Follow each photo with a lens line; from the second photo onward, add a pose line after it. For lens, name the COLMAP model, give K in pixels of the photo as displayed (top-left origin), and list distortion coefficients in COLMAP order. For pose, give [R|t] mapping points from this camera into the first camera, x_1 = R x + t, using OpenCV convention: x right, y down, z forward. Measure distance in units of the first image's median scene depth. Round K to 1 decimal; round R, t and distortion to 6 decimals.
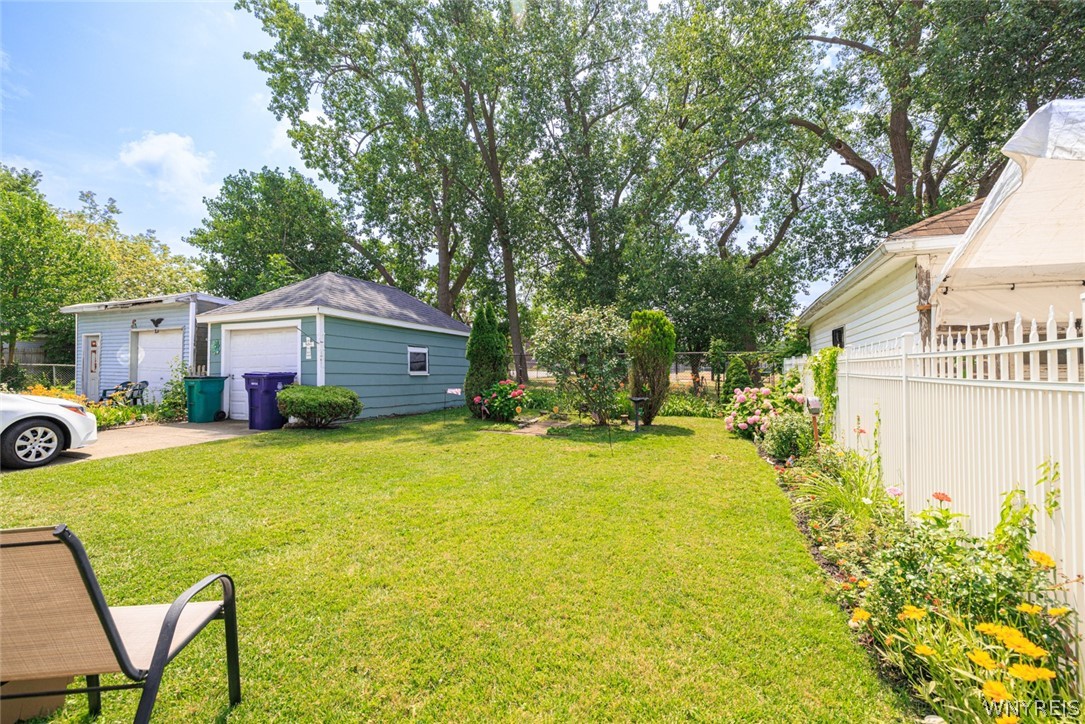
lens RADIAL K [[473.3, 0, 542.5], [0, 473.3, 362.0], [0, 0, 1]] dist [-0.000283, -0.000043]
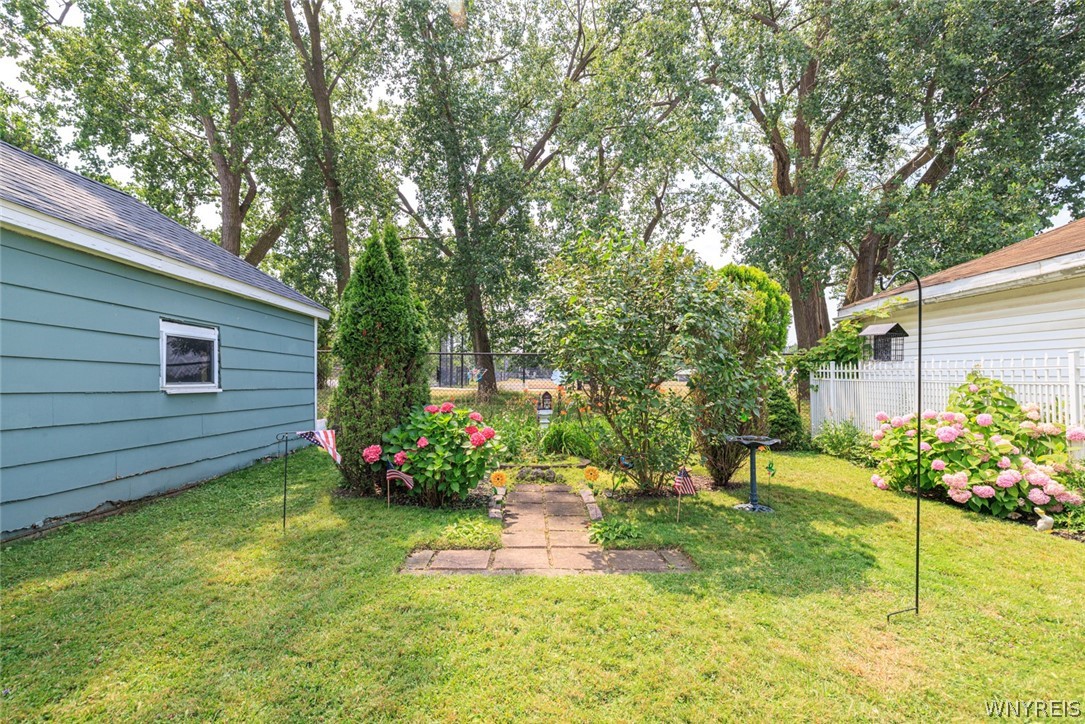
lens RADIAL K [[455.3, 0, 542.5], [0, 455.3, 362.0], [0, 0, 1]] dist [0.001854, 0.000666]
pose [[0.914327, 0.013477, 0.404753, -0.061227], [-0.007426, 0.999836, -0.016518, 0.002565], [-0.404909, 0.012097, 0.914277, 0.218935]]
